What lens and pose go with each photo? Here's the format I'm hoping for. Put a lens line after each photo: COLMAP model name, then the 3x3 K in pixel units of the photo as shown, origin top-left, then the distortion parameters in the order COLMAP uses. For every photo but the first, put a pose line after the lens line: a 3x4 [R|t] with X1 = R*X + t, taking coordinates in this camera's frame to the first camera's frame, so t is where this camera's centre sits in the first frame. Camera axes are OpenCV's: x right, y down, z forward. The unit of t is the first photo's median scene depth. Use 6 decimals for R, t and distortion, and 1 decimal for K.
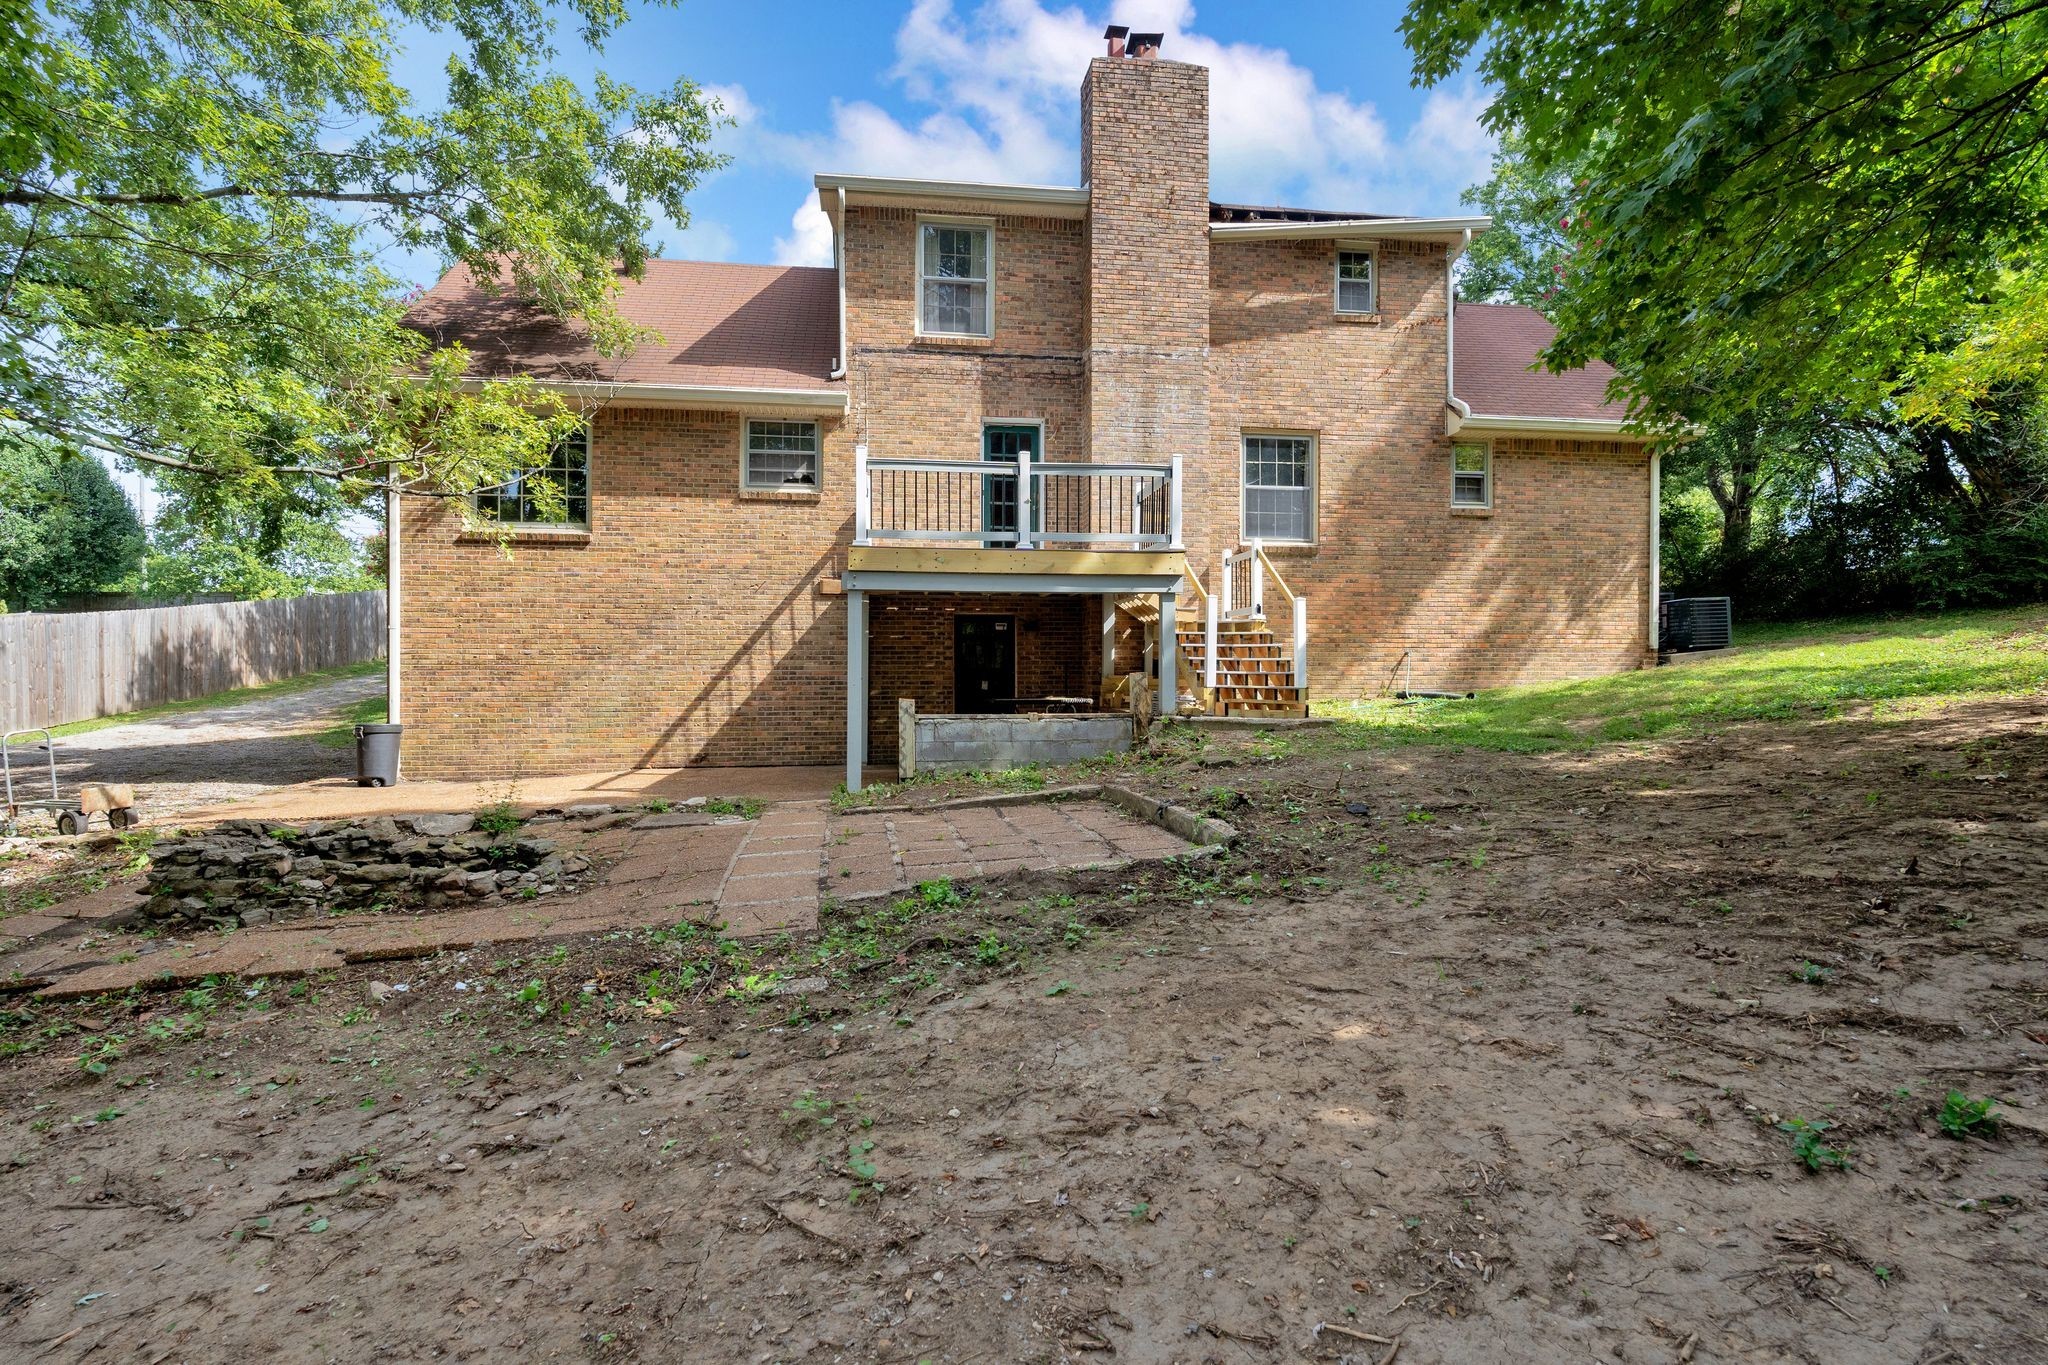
lens RADIAL K [[1049.5, 0, 991.2], [0, 1049.5, 689.3], [0, 0, 1]] dist [-0.001933, 0.000185]
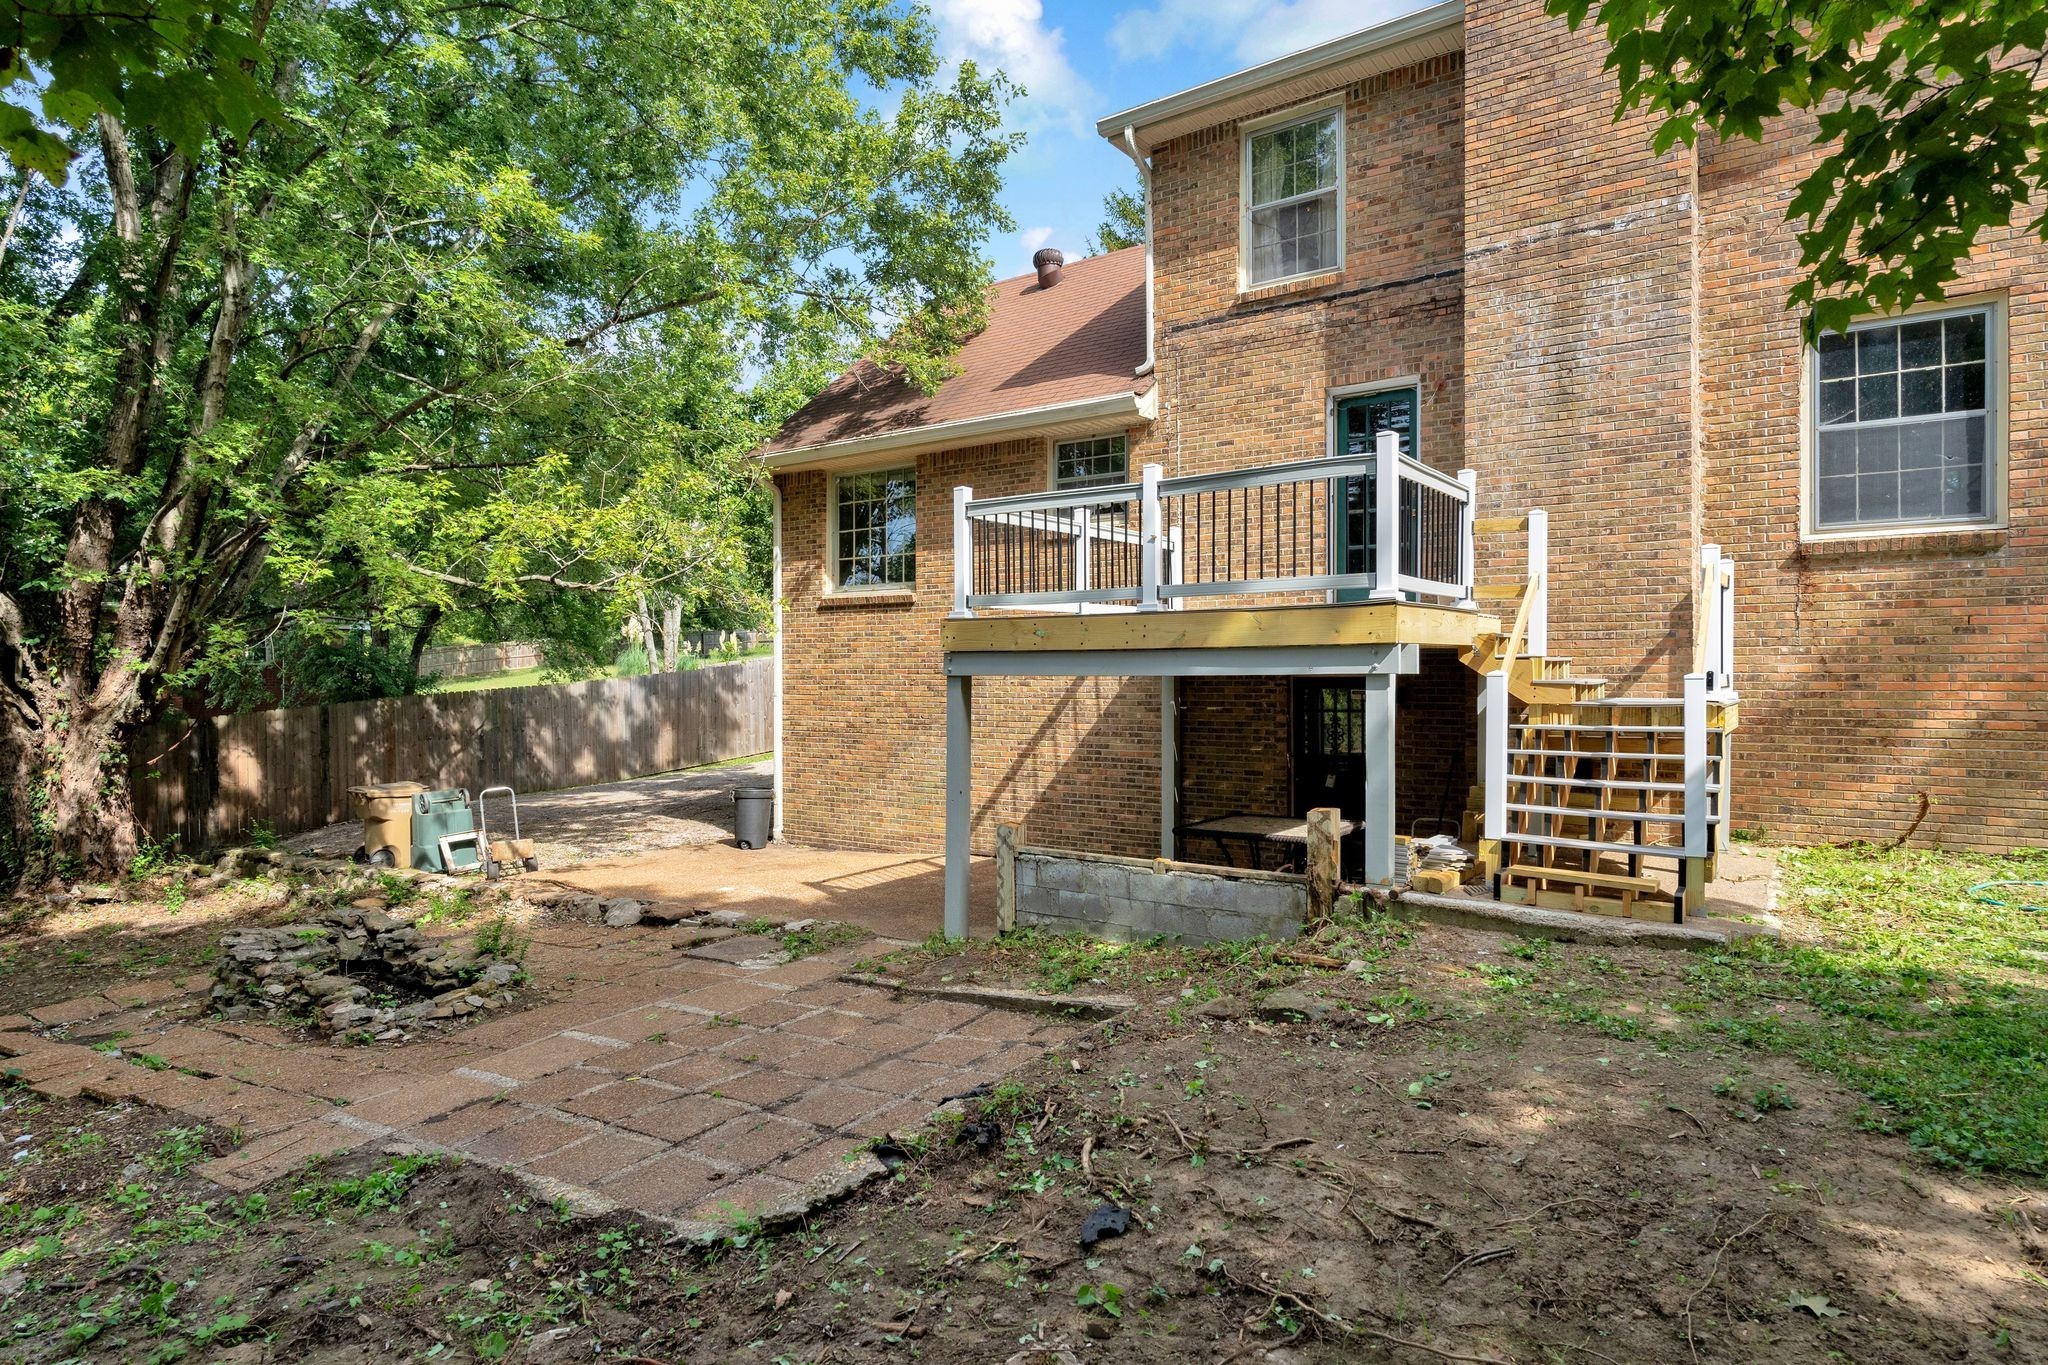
lens RADIAL K [[1141.6, 0, 1024.0], [0, 1141.6, 682.5], [0, 0, 1]] dist [-0.001018, -0.000325]
pose [[0.722561, 0.004488, -0.691293, 0.371338], [-0.002766, 0.999990, 0.003601, -0.071879], [0.691302, -0.000690, 0.722566, 0.332696]]
